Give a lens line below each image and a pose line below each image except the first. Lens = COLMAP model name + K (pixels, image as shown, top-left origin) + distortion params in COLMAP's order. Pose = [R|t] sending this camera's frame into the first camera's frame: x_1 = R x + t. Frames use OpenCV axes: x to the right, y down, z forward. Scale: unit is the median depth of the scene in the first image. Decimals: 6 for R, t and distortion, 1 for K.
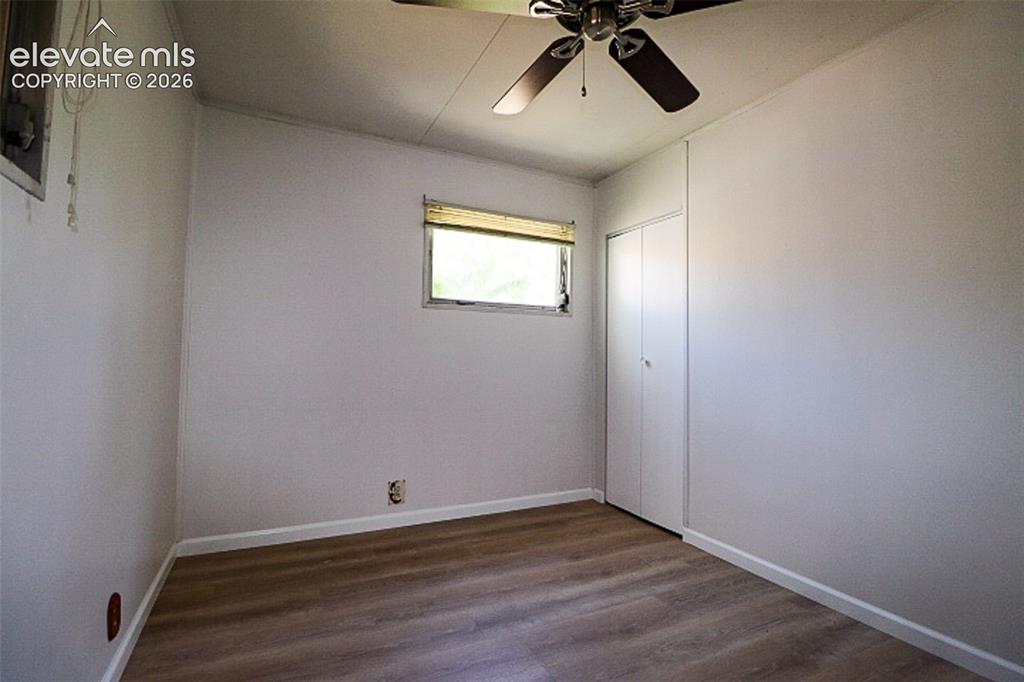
lens RADIAL K [[477.3, 0, 506.0], [0, 477.3, 338.2], [0, 0, 1]] dist [-0.003014, -0.011650]
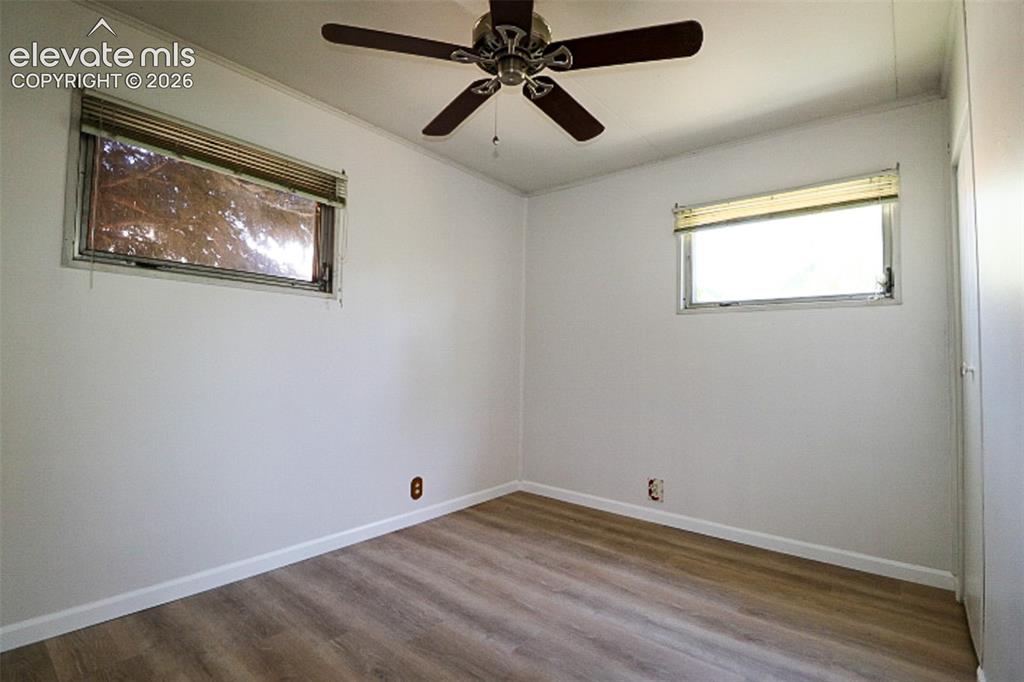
lens RADIAL K [[477.3, 0, 501.6], [0, 477.3, 341.4], [0, 0, 1]] dist [-0.003014, -0.011650]
pose [[0.408337, -0.042554, -0.911839, 0.666443], [0.020799, 0.999087, -0.037312, 0.026443], [0.912594, -0.003730, 0.408850, 0.274125]]
